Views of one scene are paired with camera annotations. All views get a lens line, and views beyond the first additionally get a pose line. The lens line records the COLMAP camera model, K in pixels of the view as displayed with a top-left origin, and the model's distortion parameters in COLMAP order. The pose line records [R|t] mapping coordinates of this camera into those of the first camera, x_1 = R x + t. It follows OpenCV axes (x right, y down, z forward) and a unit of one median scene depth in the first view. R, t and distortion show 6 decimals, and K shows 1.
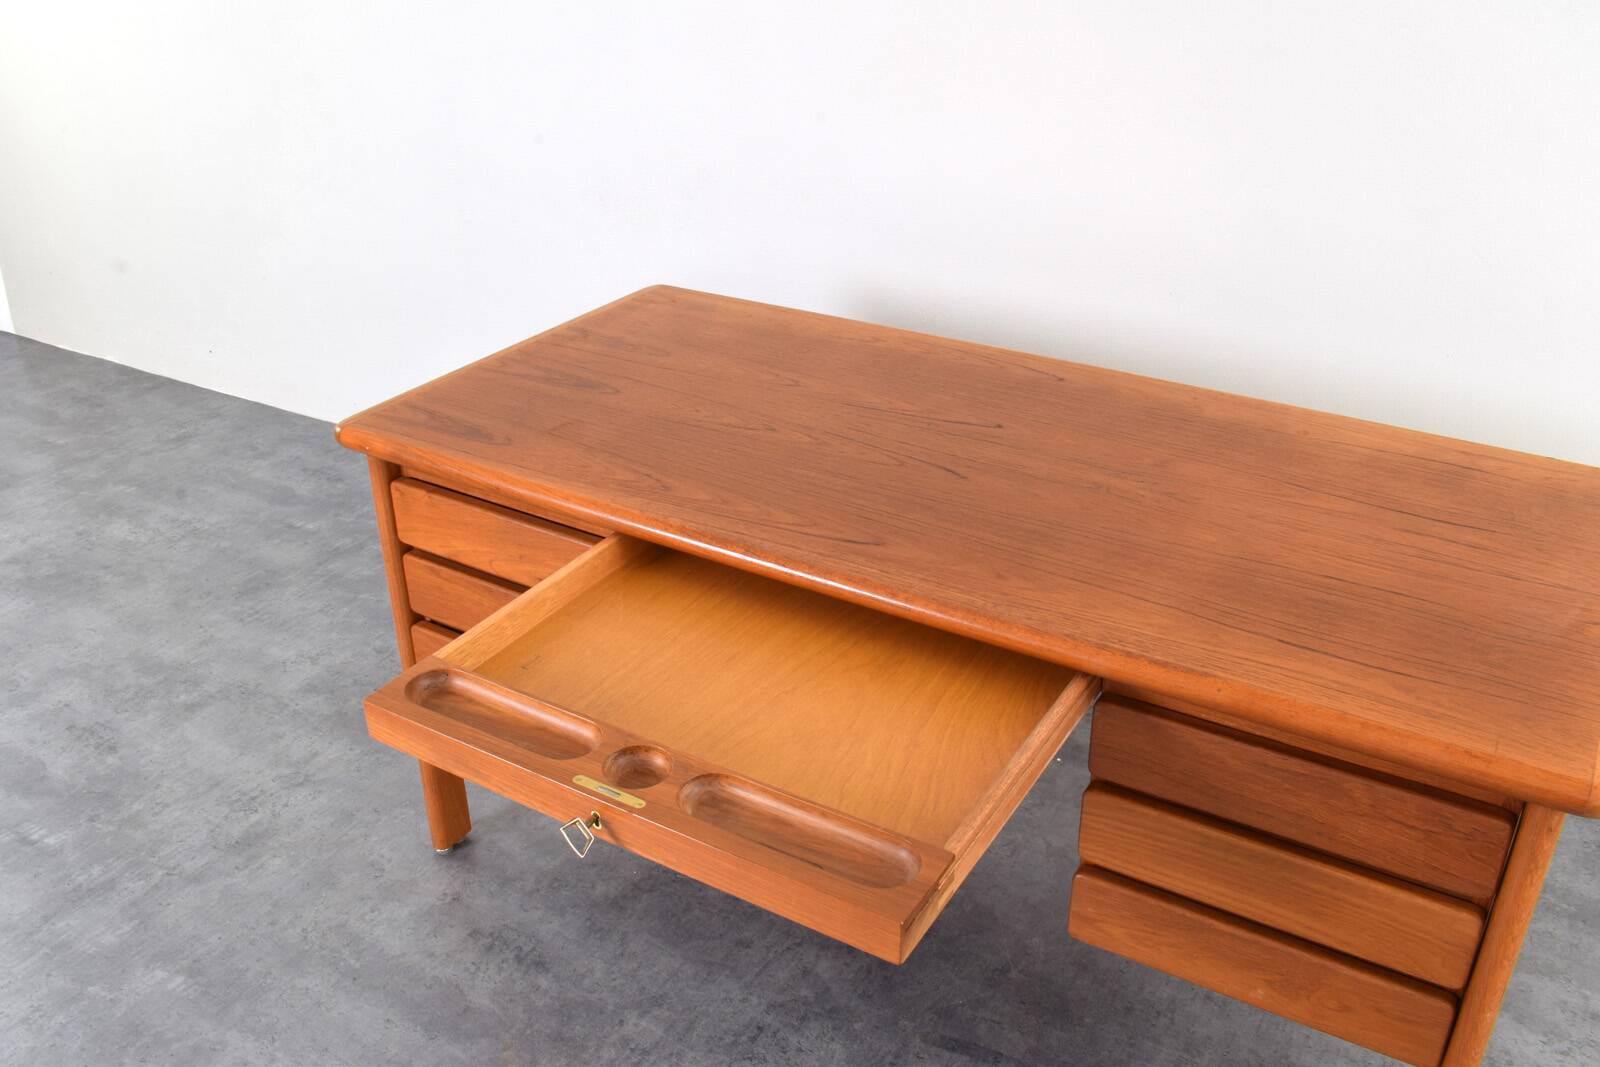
lens RADIAL K [[1391.2, 0, 793.0], [0, 1391.2, 522.7], [0, 0, 1]] dist [-0.096162, 0.026220]
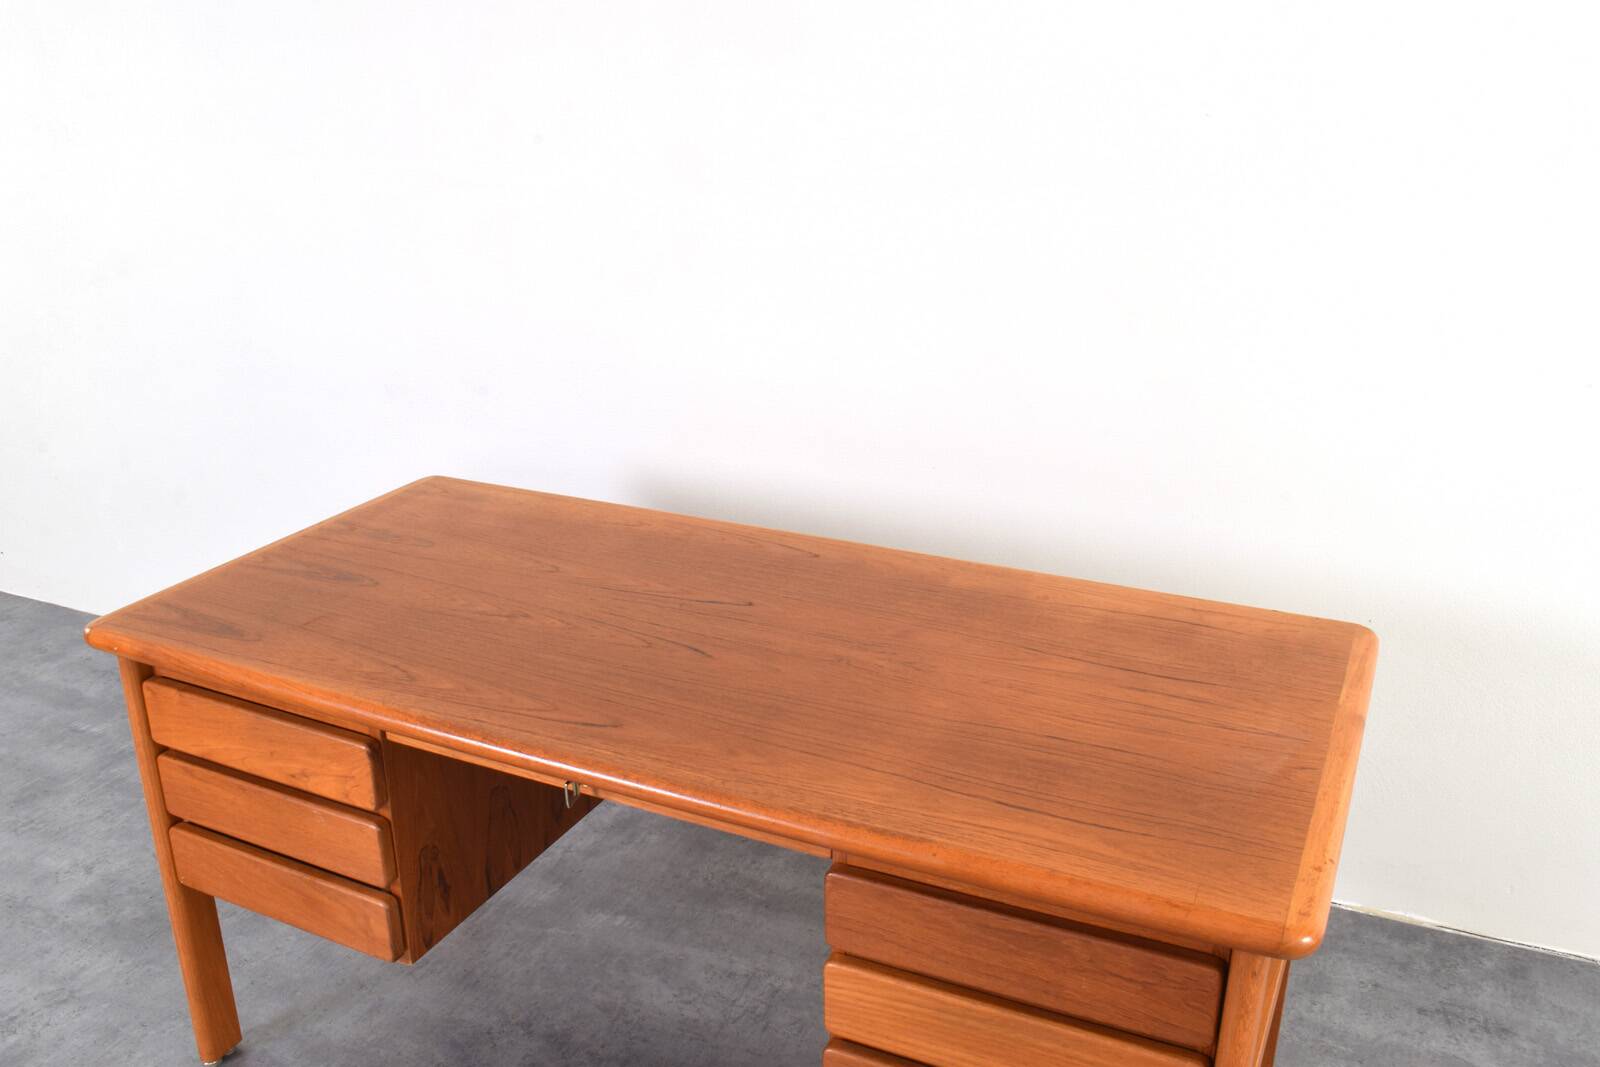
lens RADIAL K [[1391.2, 0, 793.0], [0, 1391.2, 522.7], [0, 0, 1]] dist [-0.096162, 0.026220]
pose [[0.993920, -0.032691, 0.105136, 0.072163], [0.045866, 0.991038, -0.125455, 0.001037], [-0.100093, 0.129515, 0.986513, -0.021366]]
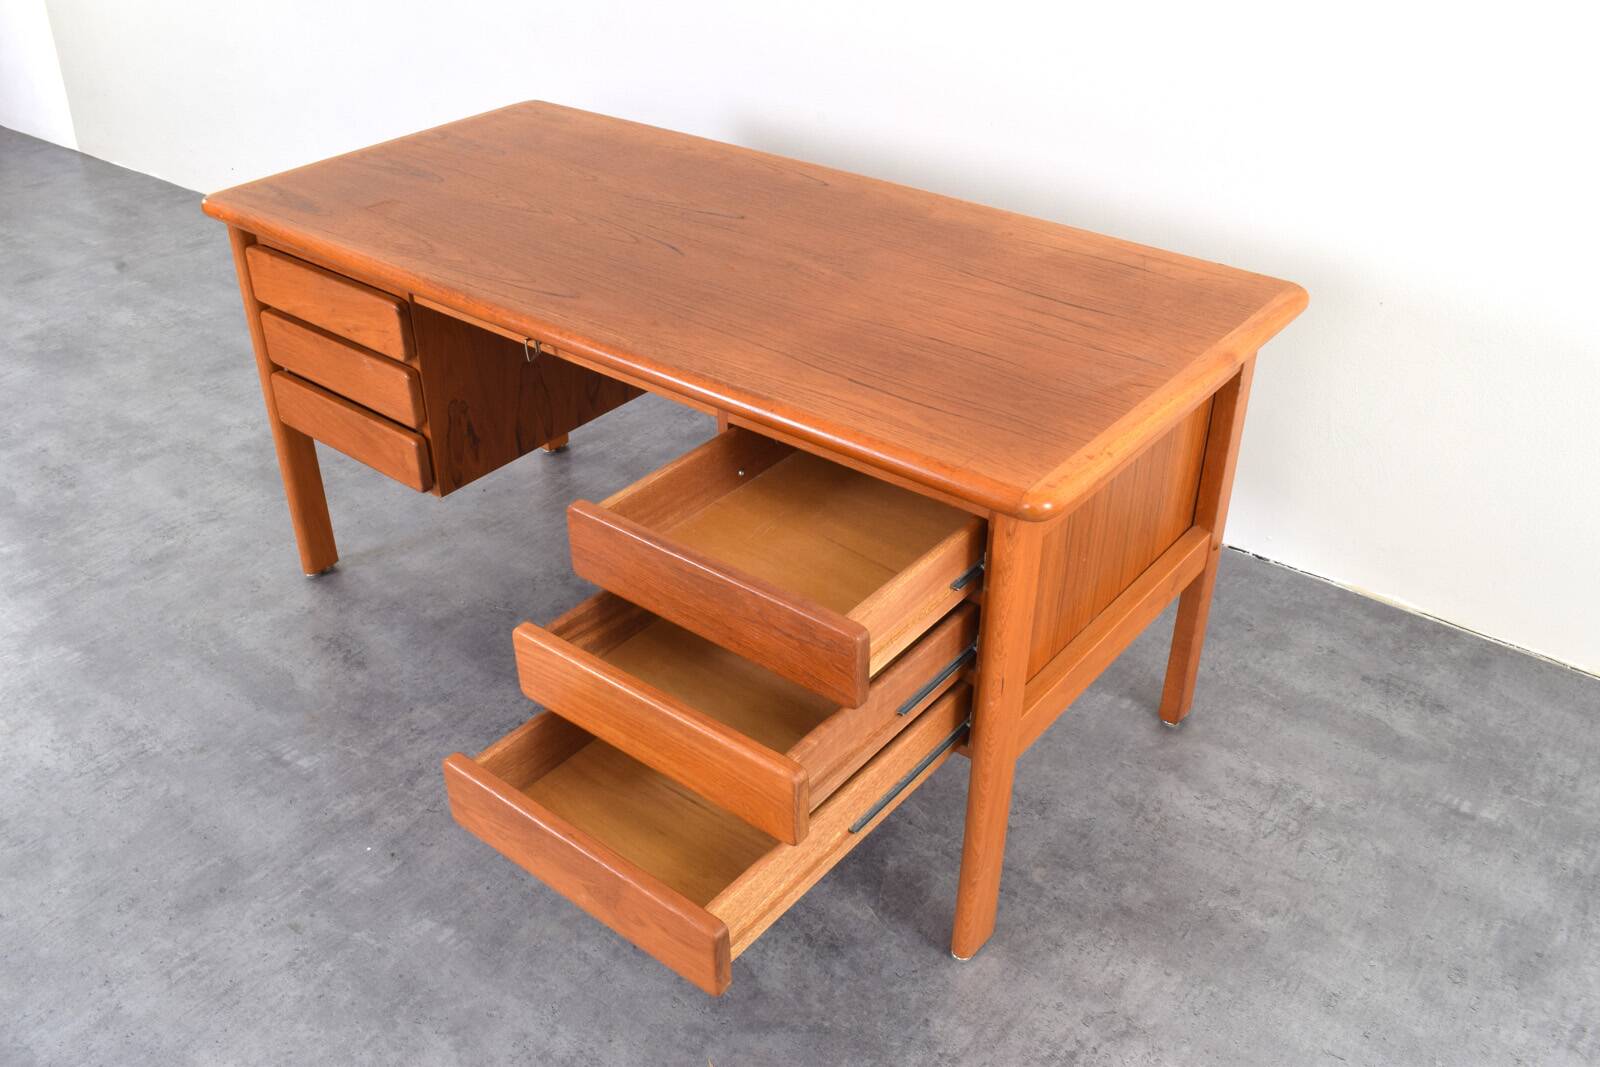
lens RADIAL K [[1391.2, 0, 793.0], [0, 1391.2, 522.7], [0, 0, 1]] dist [-0.096162, 0.026220]
pose [[0.993232, 0.066219, -0.095422, 0.306978], [-0.057898, 0.994483, 0.087477, 0.076356], [0.100688, -0.081360, 0.991586, -0.144910]]
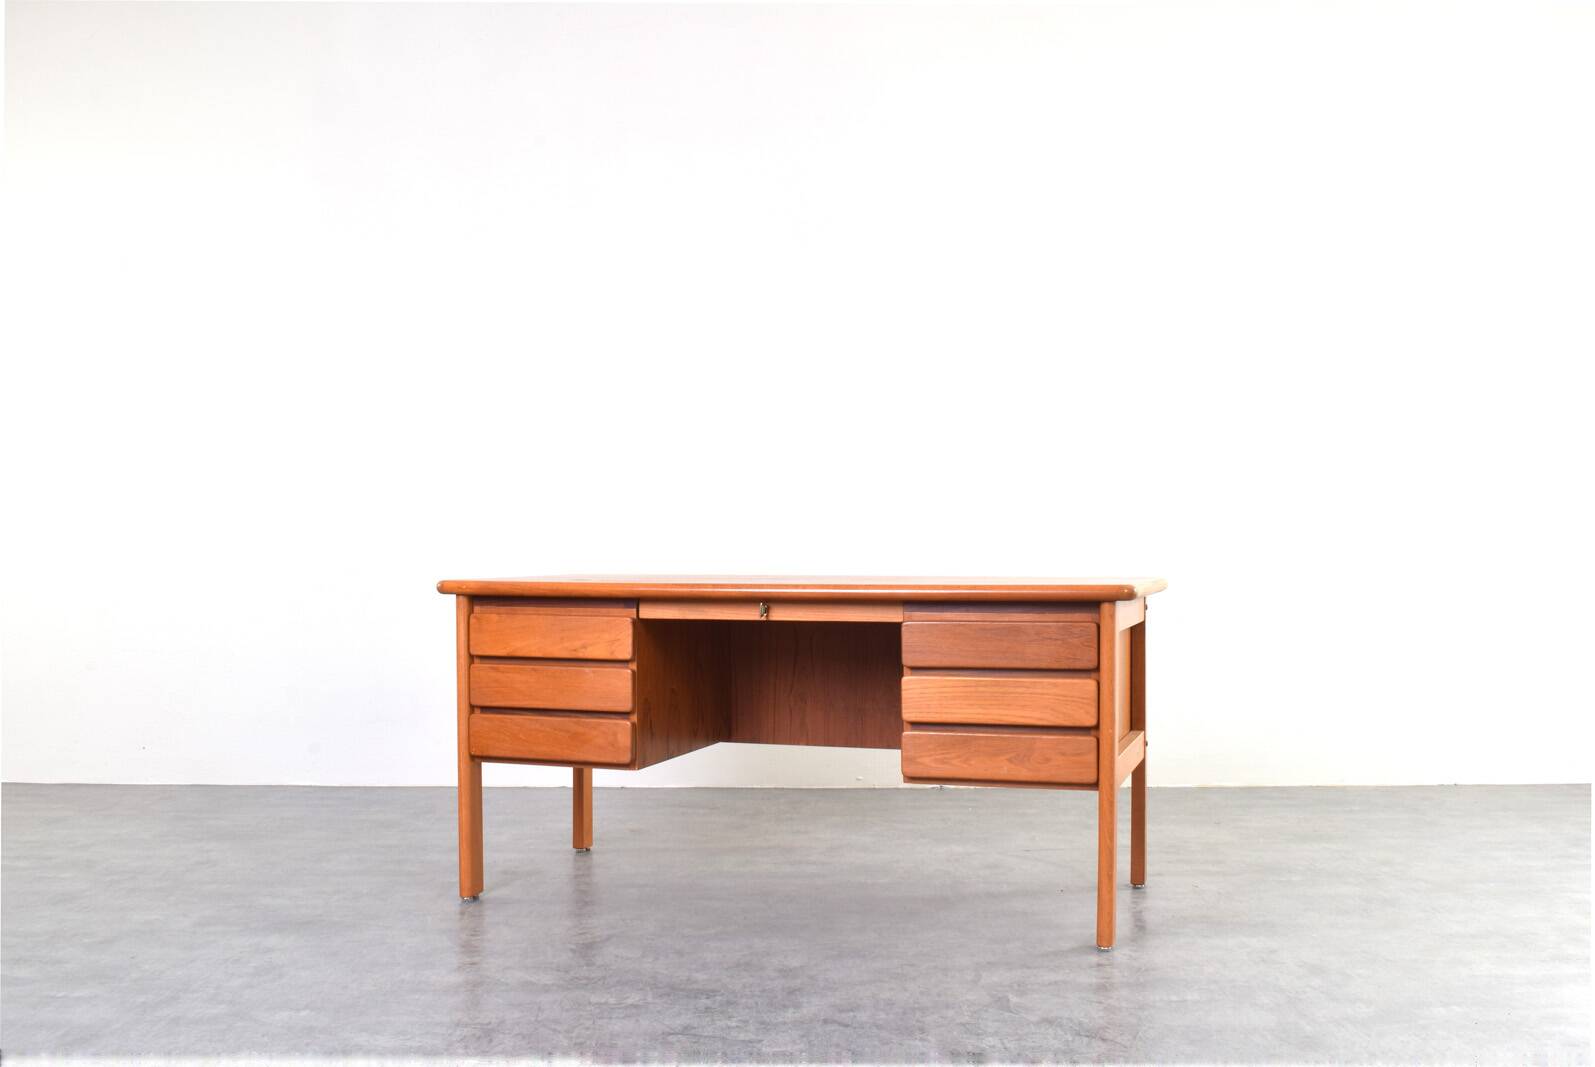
lens RADIAL K [[1578.1, 0, 797.5], [0, 1578.1, 533.5], [0, 0, 1]] dist [-0.073439, -0.007066]
pose [[0.968775, 0.006159, 0.247867, -0.377267], [0.107991, 0.889407, -0.444176, 0.765147], [-0.223190, 0.457074, 0.860970, -0.763408]]
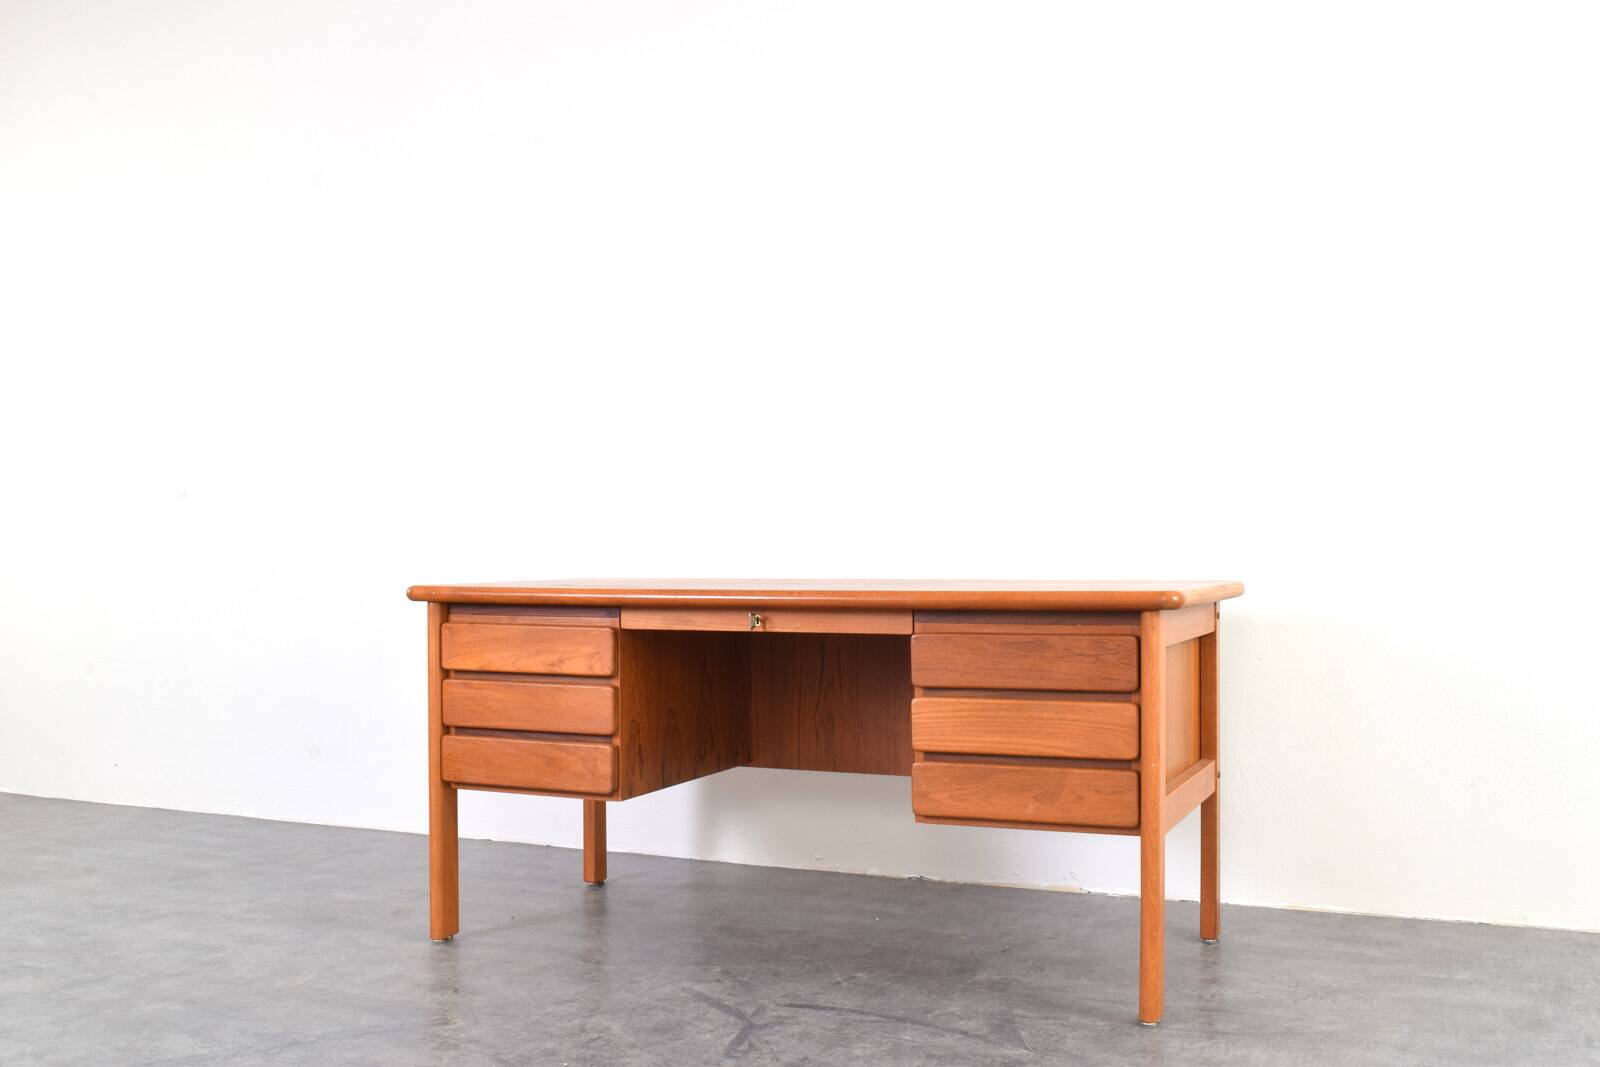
lens RADIAL K [[1583.1, 0, 800.0], [0, 1583.1, 533.5], [0, 0, 1]] dist [-0.073439, -0.007066]
pose [[0.988728, 0.001423, 0.149713, -0.162703], [0.067208, 0.889327, -0.452306, 0.675743], [-0.133788, 0.457270, 0.879207, -0.589568]]
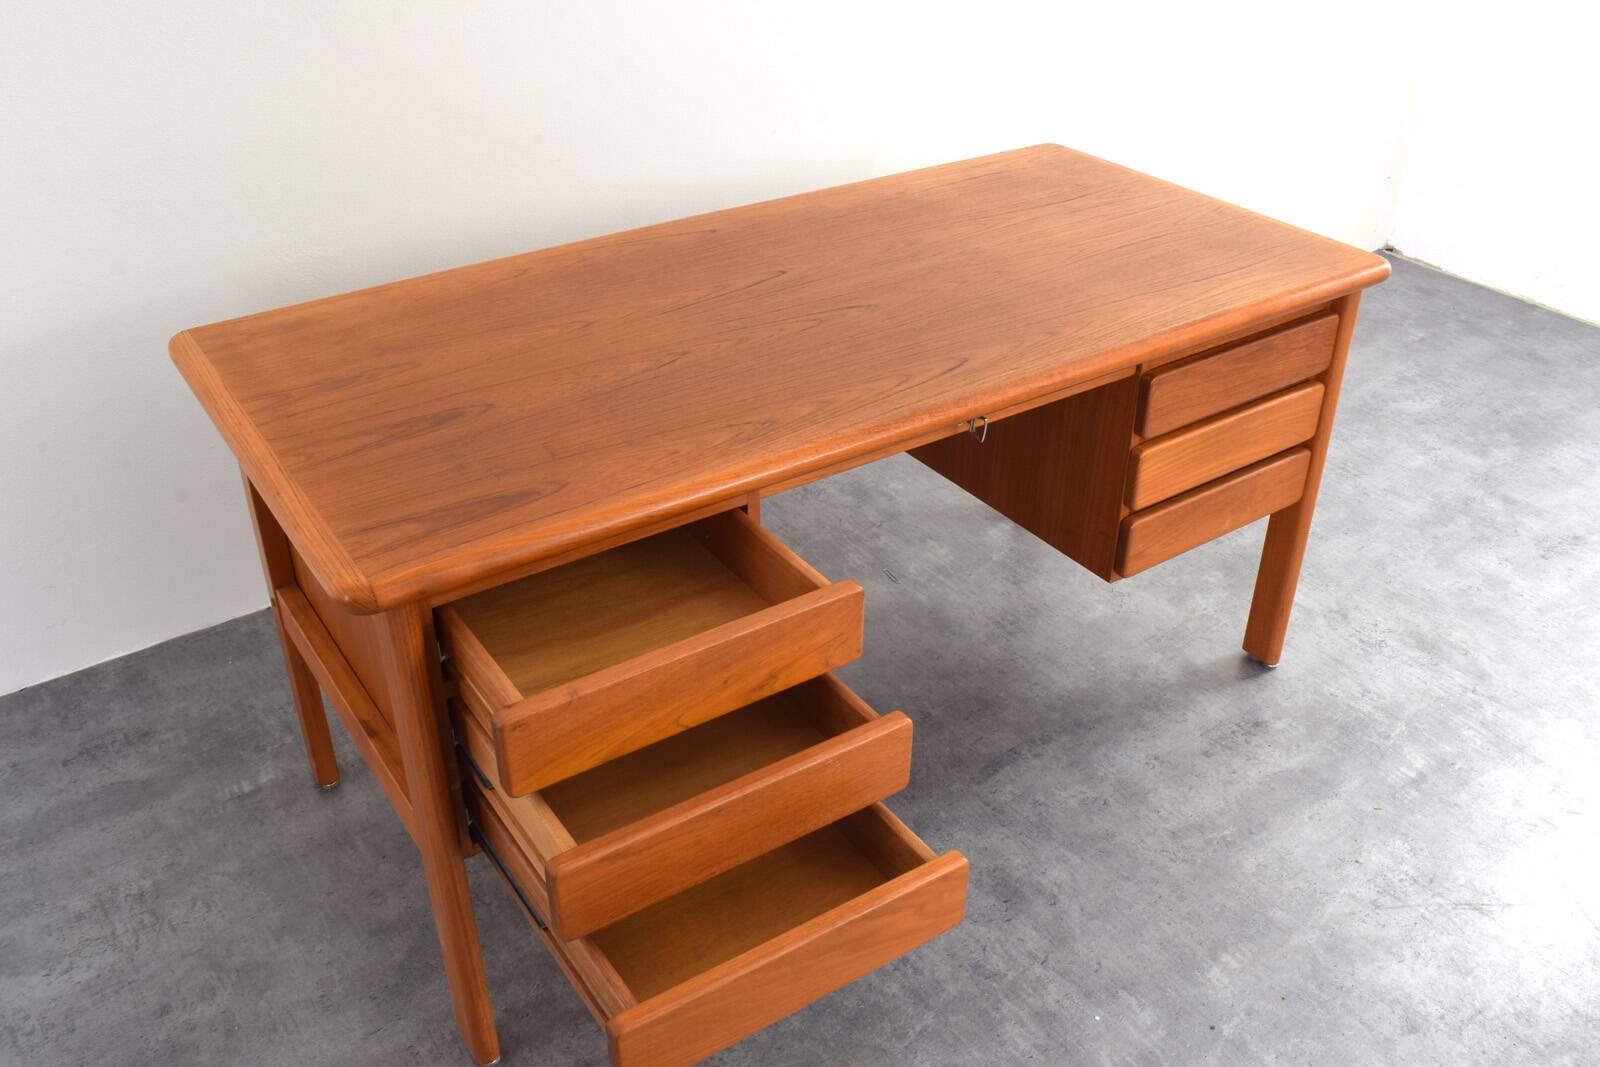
lens RADIAL K [[1405.2, 0, 802.2], [0, 1405.2, 529.3], [0, 0, 1]] dist [-0.081747, -0.012025]
pose [[0.402423, -0.467755, 0.786932, -0.760693], [0.411846, 0.860210, 0.300701, -0.210611], [-0.817581, 0.203086, 0.538811, 0.436754]]
